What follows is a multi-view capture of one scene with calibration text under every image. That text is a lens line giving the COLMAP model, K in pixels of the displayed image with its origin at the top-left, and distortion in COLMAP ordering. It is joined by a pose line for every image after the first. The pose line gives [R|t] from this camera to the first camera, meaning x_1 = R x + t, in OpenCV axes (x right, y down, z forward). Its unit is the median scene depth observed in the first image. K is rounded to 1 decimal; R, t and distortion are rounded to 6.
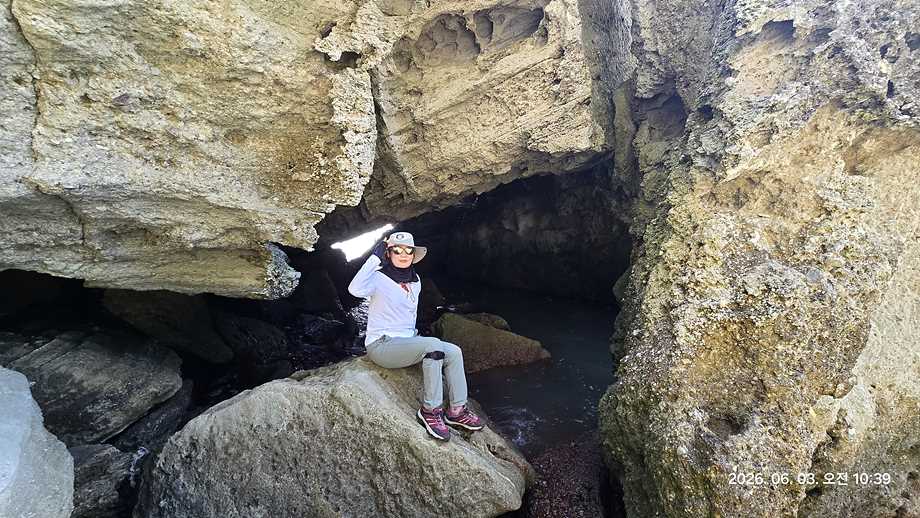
lens RADIAL K [[371.8, 0, 461.0], [0, 371.8, 261.3], [0, 0, 1]] dist [-0.004072, 0.000185]
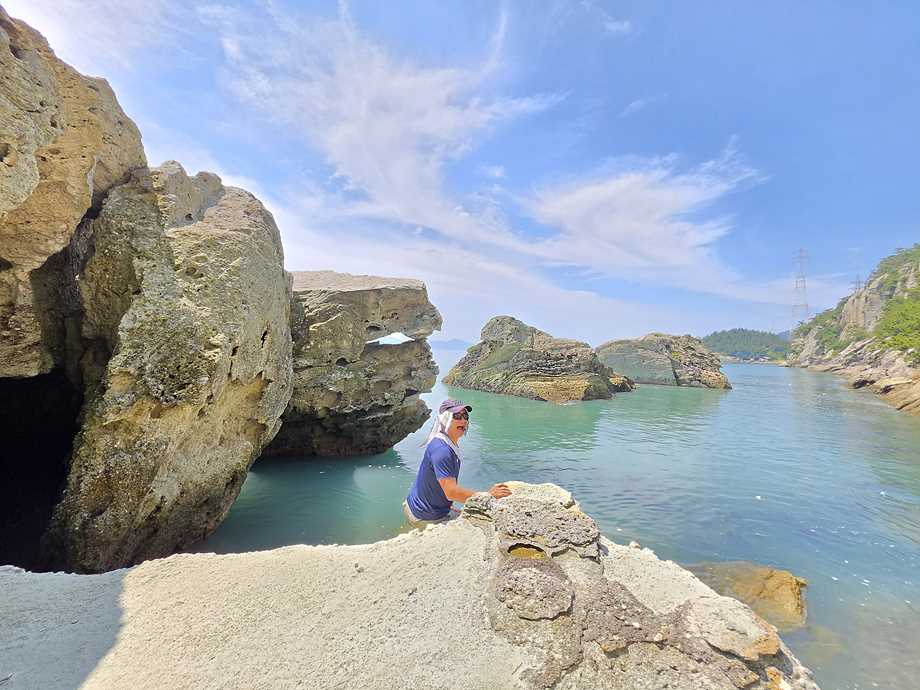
lens RADIAL K [[372.2, 0, 458.1], [0, 372.2, 340.5], [0, 0, 1]] dist [-0.003835, 0.000503]
pose [[0.393239, 0.050264, 0.918061, -0.605873], [0.072048, 0.993750, -0.085269, -0.309932], [-0.916609, 0.099675, 0.387160, -1.884196]]
